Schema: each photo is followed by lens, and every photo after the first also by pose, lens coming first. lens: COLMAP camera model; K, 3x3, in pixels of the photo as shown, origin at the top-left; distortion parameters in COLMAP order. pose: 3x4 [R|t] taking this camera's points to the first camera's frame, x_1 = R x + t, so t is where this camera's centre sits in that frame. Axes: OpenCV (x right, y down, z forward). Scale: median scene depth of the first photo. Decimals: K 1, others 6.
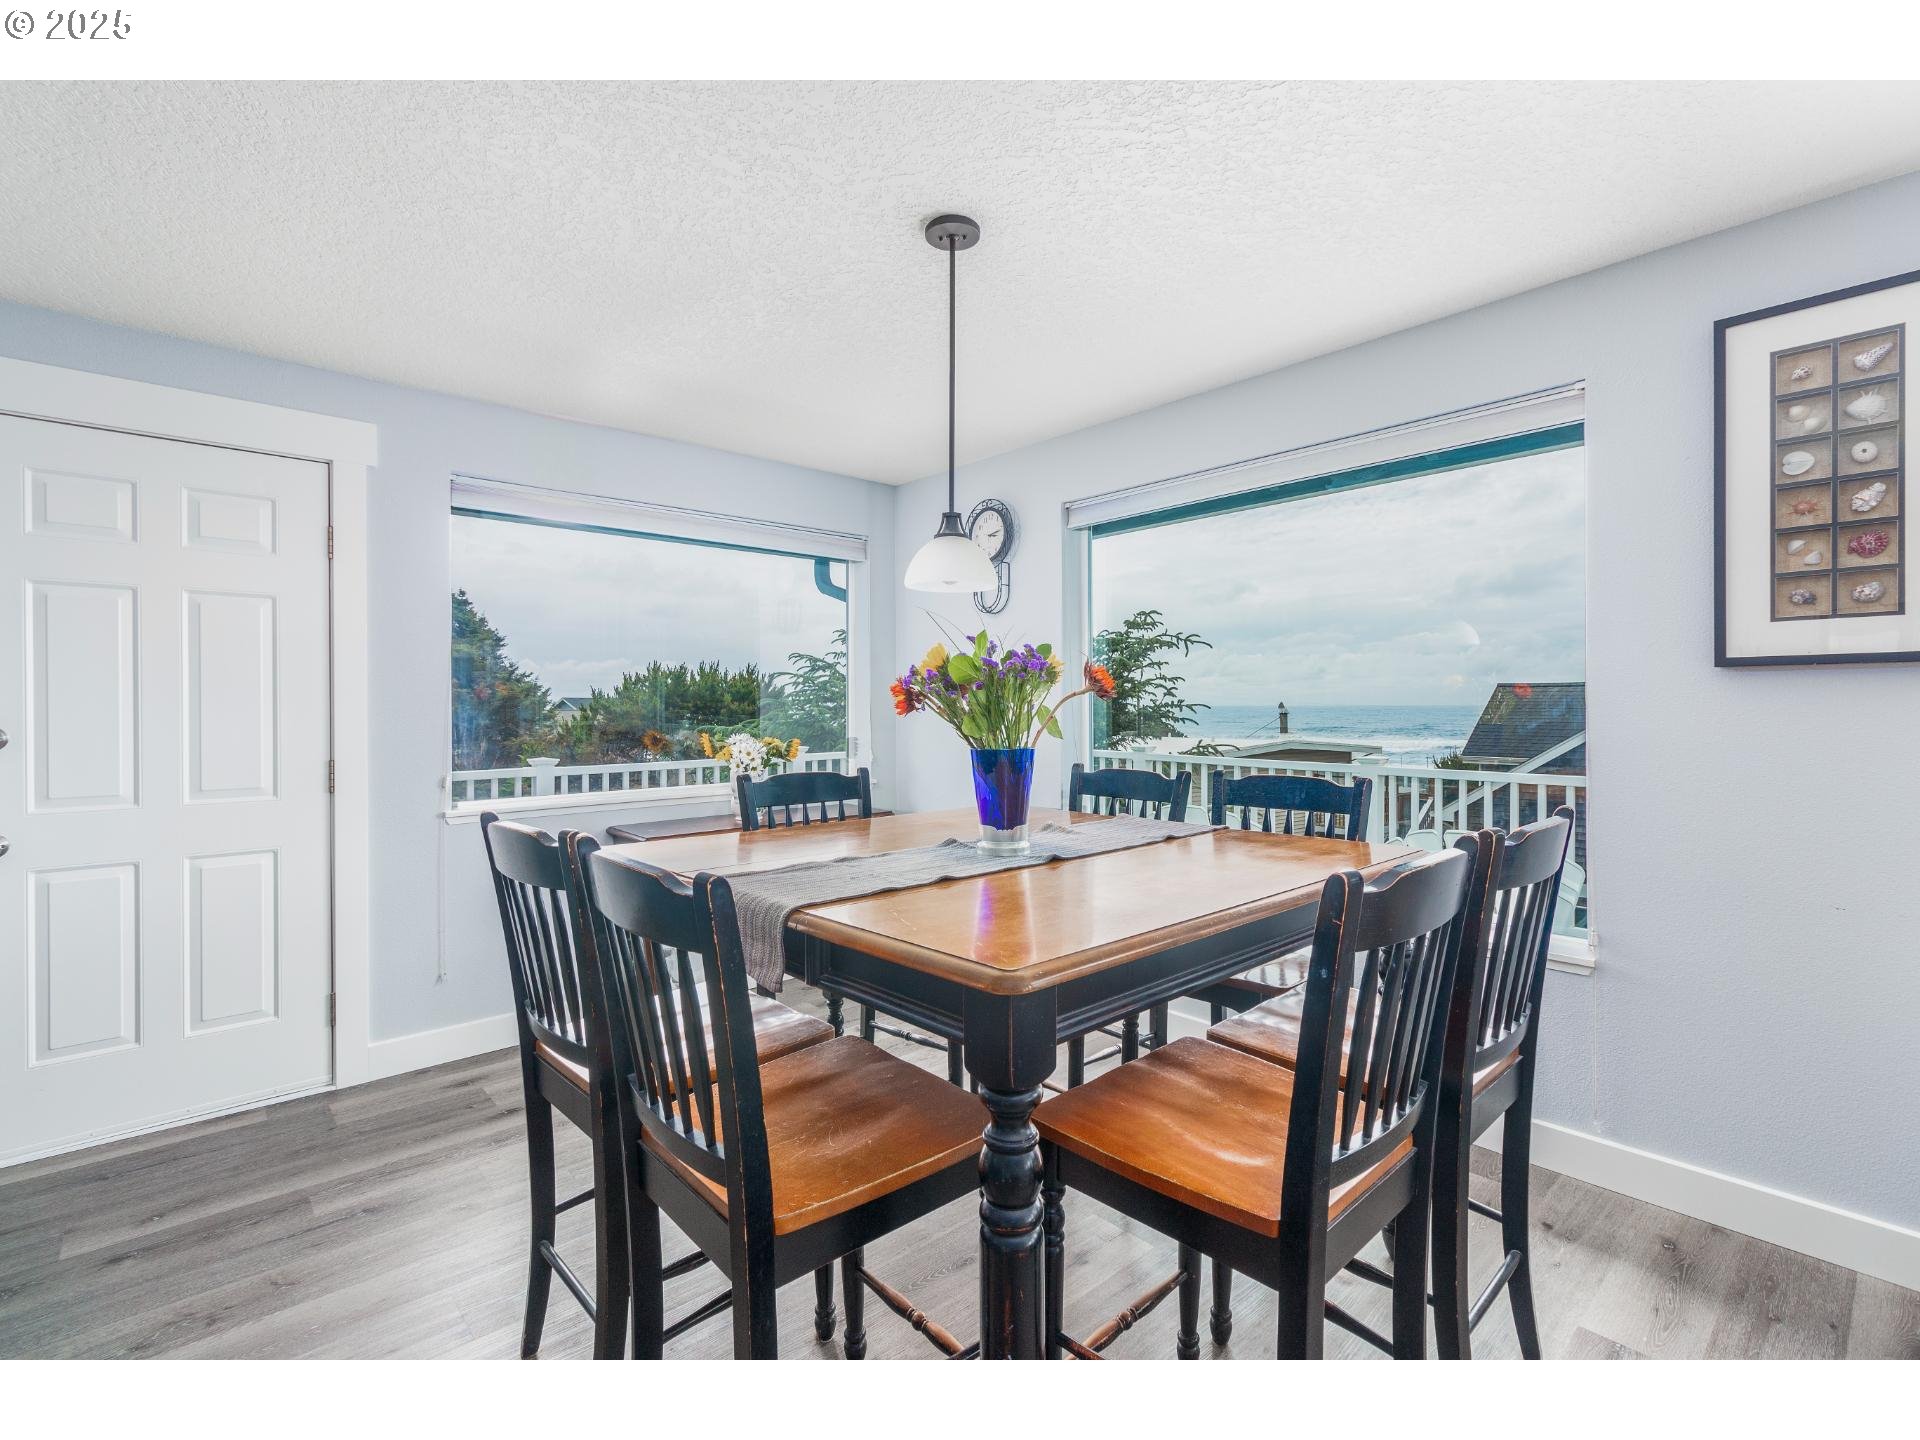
lens RADIAL K [[880.6, 0, 951.4], [0, 880.6, 706.5], [0, 0, 1]] dist [0.003213, -0.000333]
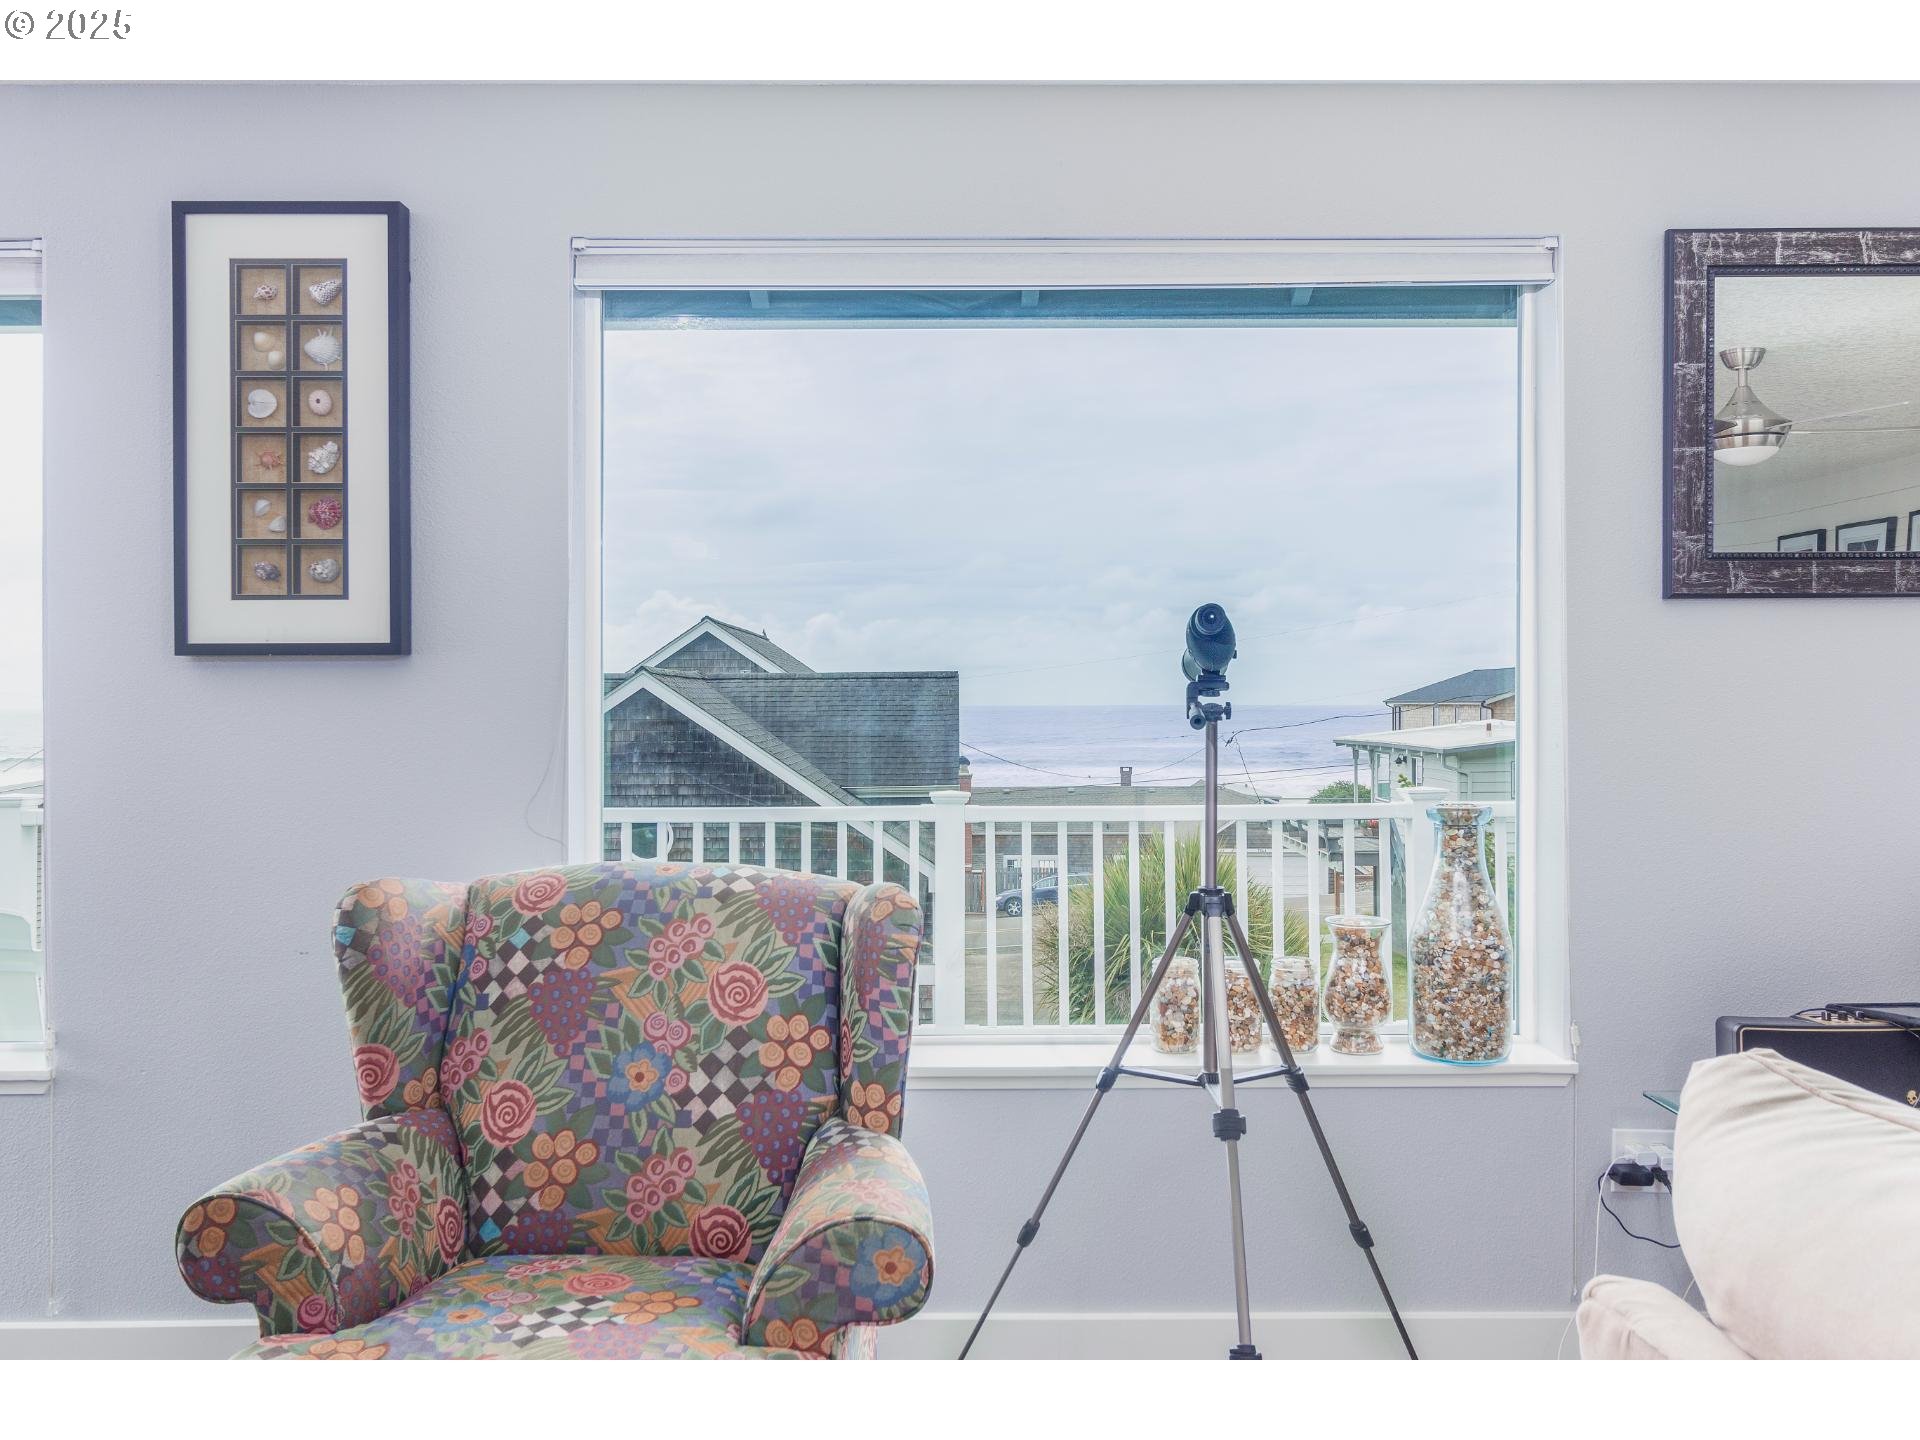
lens RADIAL K [[1480.1, 0, 989.4], [0, 1480.1, 702.6], [0, 0, 1]] dist [-0.007036, 0.002720]
pose [[0.657176, -0.000083, 0.753737, 0.367807], [0.002697, 0.999994, -0.002242, 0.000531], [-0.753732, 0.003506, 0.657172, -0.364307]]
